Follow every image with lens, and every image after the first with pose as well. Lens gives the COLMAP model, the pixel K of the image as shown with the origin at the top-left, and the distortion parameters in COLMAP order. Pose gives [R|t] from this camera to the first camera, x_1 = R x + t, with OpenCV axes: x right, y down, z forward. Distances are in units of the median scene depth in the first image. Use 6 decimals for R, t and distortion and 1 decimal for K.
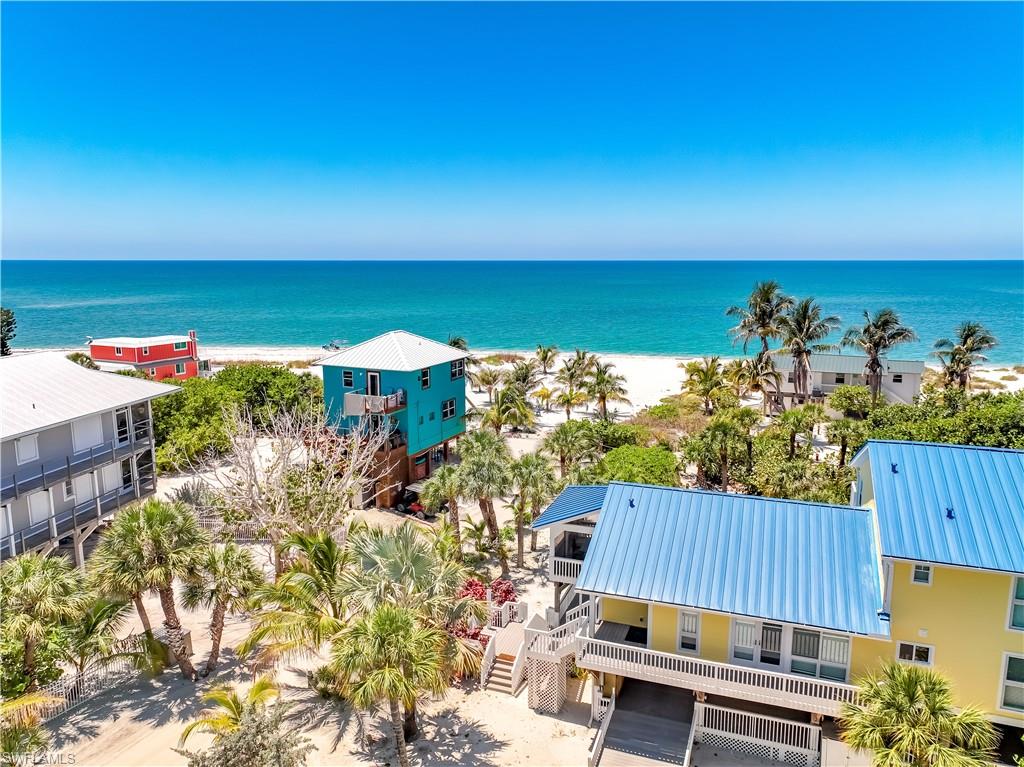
lens RADIAL K [[725.0, 0, 514.0], [0, 725.0, 385.5], [0, 0, 1]] dist [-0.000813, 0.018036]
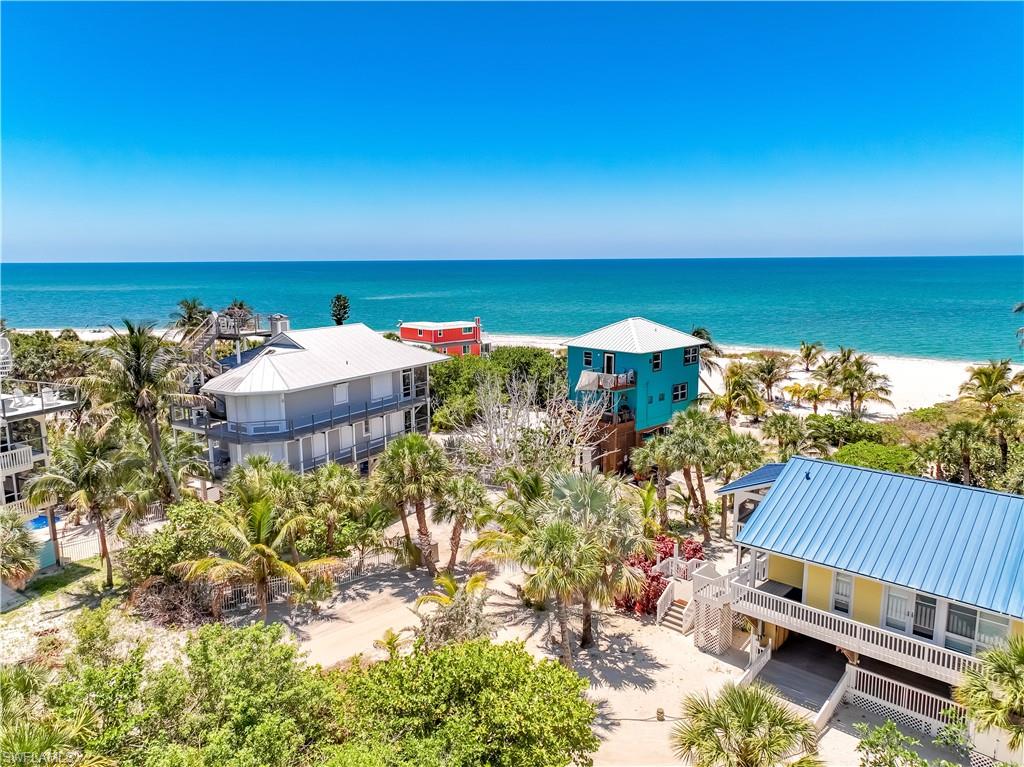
lens RADIAL K [[720.5, 0, 513.5], [0, 720.5, 384.0], [0, 0, 1]] dist [-0.002353, 0.020795]
pose [[0.924851, 0.058359, -0.375826, 0.116239], [-0.057760, 0.998248, 0.012871, 0.029847], [0.375919, 0.009804, 0.926601, -0.108196]]
